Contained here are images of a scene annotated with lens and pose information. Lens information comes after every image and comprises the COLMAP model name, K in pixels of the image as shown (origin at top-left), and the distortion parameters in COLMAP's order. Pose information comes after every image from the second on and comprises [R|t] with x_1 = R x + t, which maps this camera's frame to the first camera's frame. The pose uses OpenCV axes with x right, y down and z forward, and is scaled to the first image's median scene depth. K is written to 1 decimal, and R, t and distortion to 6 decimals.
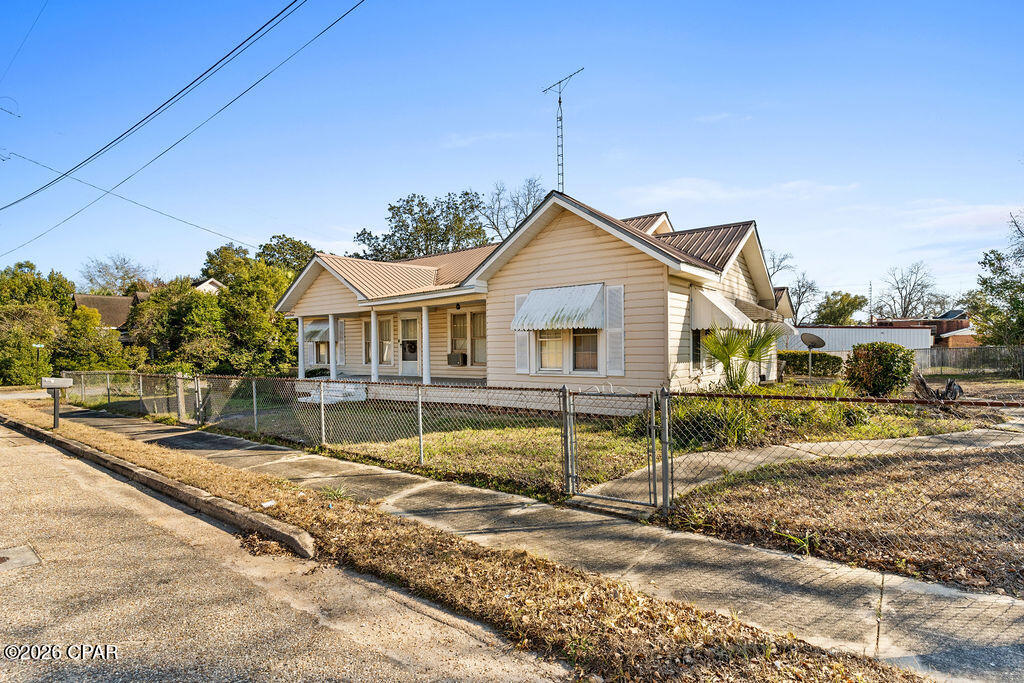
lens RADIAL K [[508.6, 0, 506.5], [0, 508.6, 365.6], [0, 0, 1]] dist [0.003666, 0.000527]
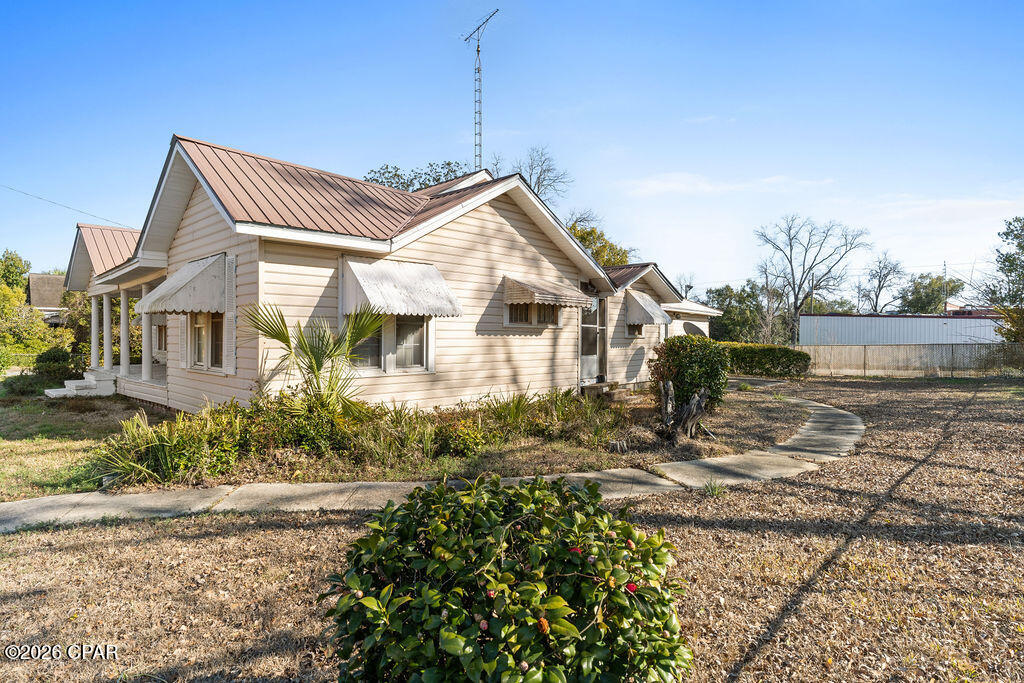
lens RADIAL K [[552.3, 0, 512.0], [0, 552.3, 341.5], [0, 0, 1]] dist [-0.000538, -0.000527]
pose [[0.993605, 0.015996, -0.111773, 0.182342], [-0.018543, 0.999591, -0.021783, -0.004859], [0.111379, 0.023716, 0.993495, 0.059684]]
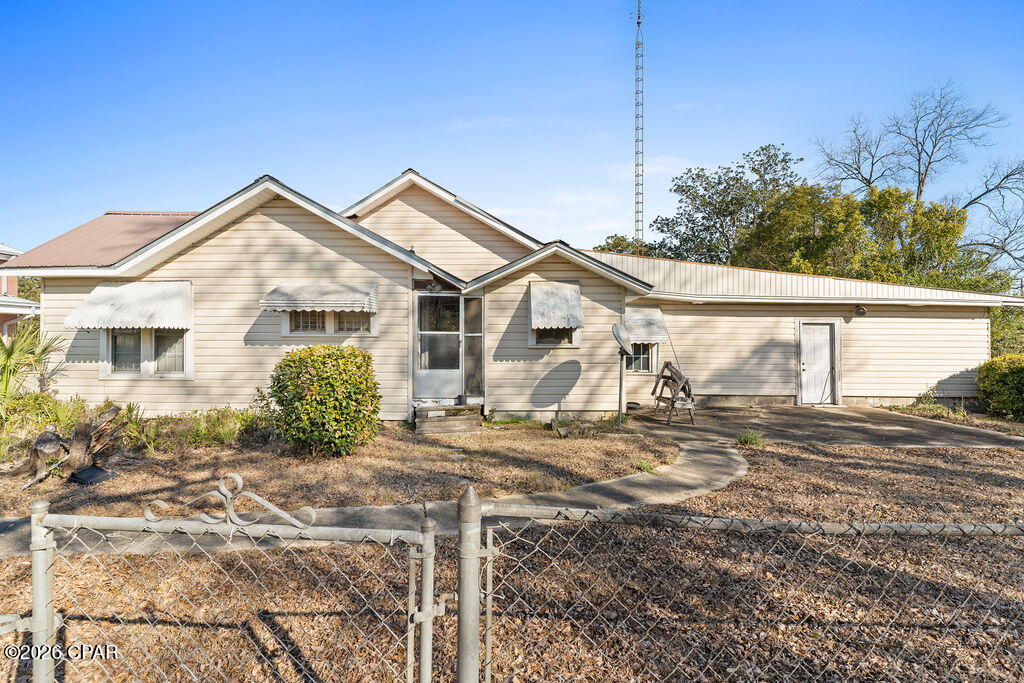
lens RADIAL K [[497.2, 0, 512.0], [0, 497.2, 341.5], [0, 0, 1]] dist [0.001428, 0.000368]
pose [[0.592218, 0.014337, -0.805650, 0.401096], [-0.032866, 0.999439, -0.006374, -0.017758], [0.805107, 0.030254, 0.592358, 0.276367]]
